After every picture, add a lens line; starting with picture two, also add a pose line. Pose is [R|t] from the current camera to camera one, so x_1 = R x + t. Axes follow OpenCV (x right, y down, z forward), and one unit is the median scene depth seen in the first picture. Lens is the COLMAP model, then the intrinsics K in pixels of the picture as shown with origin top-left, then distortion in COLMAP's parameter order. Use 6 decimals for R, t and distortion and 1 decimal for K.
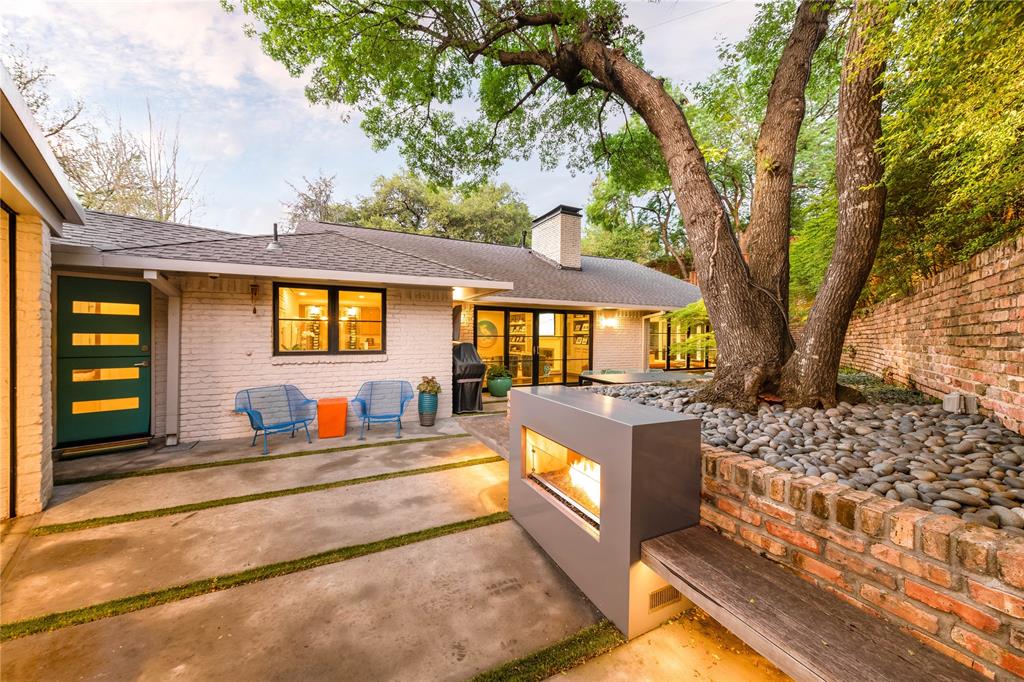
lens RADIAL K [[358.5, 0, 512.0], [0, 358.5, 341.0], [0, 0, 1]] dist [0.001481, 0.000099]
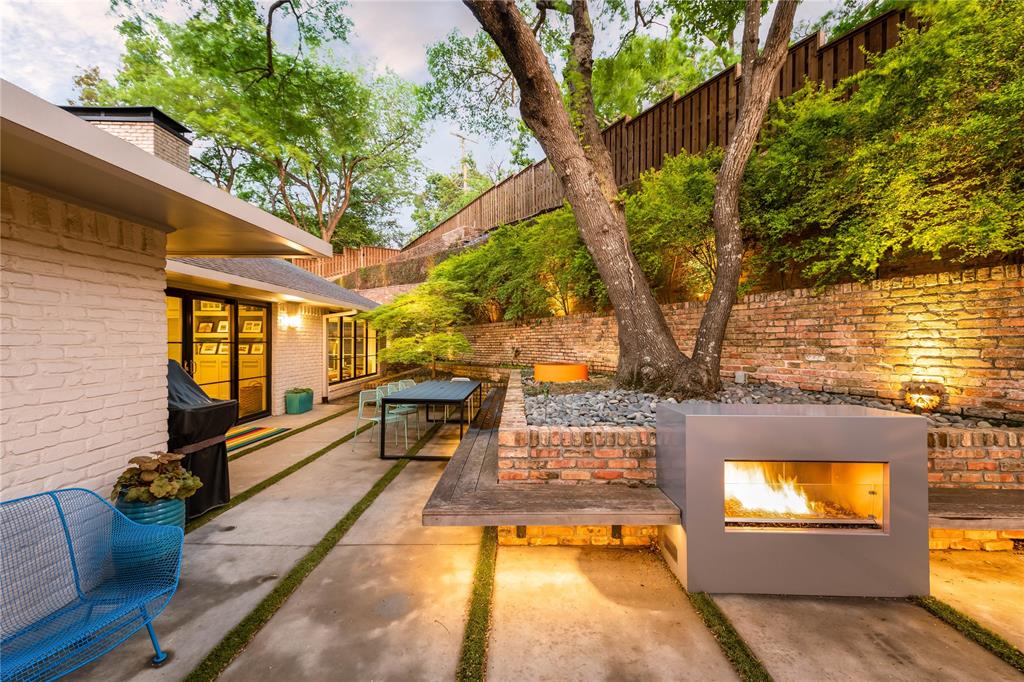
lens RADIAL K [[404.7, 0, 512.0], [0, 404.7, 341.0], [0, 0, 1]] dist [0.015645, -0.000182]
pose [[0.437689, -0.004773, 0.899114, -0.428341], [0.015331, 0.999880, -0.002156, -0.009959], [-0.898995, 0.014728, 0.437710, 0.464766]]
